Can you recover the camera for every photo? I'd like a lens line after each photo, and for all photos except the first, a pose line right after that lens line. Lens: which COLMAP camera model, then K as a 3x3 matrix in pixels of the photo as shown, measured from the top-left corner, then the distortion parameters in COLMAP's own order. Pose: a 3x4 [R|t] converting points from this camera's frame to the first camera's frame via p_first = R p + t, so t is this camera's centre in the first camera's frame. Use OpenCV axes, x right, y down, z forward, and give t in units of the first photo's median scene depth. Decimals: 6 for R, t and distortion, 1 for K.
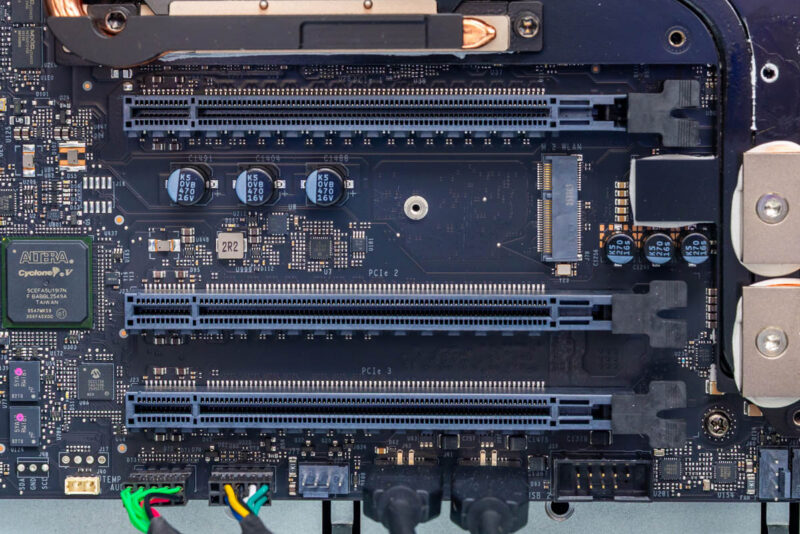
lens RADIAL K [[2495.0, 0, 398.8], [0, 2495.0, 169.4], [0, 0, 1]] dist [0.056085, 0.946671]
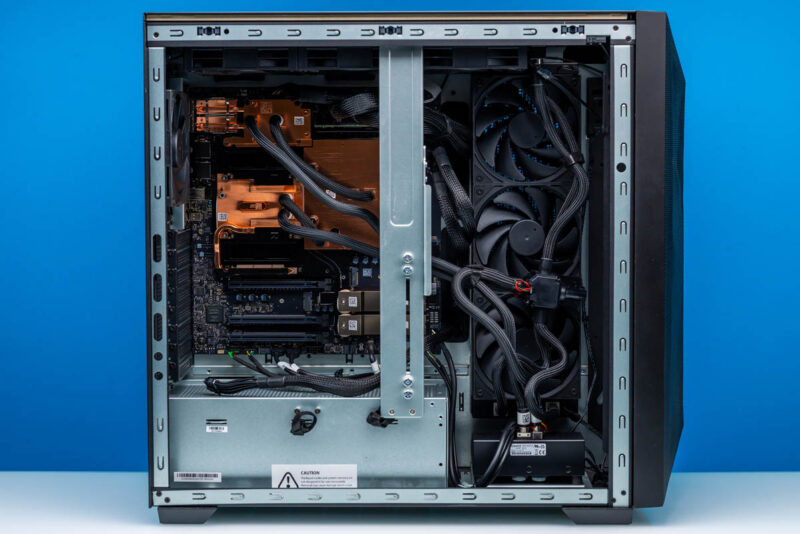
lens RADIAL K [[2495.0, 0, 398.8], [0, 2495.0, 169.4], [0, 0, 1]] dist [0.056085, 0.946671]
pose [[0.999982, -0.002483, -0.005513, 0.300005], [0.002445, 0.999972, -0.007050, -0.238469], [0.005531, 0.007036, 0.999960, -4.556261]]
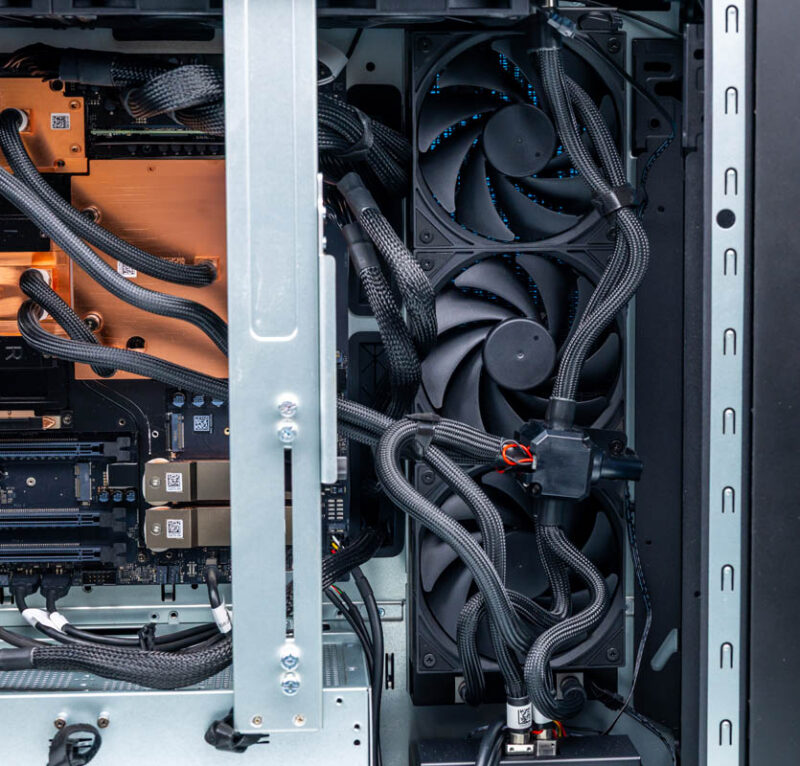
lens RADIAL K [[3018.6, 0, 612.1], [0, 3018.6, 407.5], [0, 0, 1]] dist [0.086204, -1.641425]
pose [[0.992906, -0.011653, 0.118329, 0.254214], [0.003800, 0.997788, 0.066375, -0.289982], [-0.118840, -0.065454, 0.990754, -2.417169]]
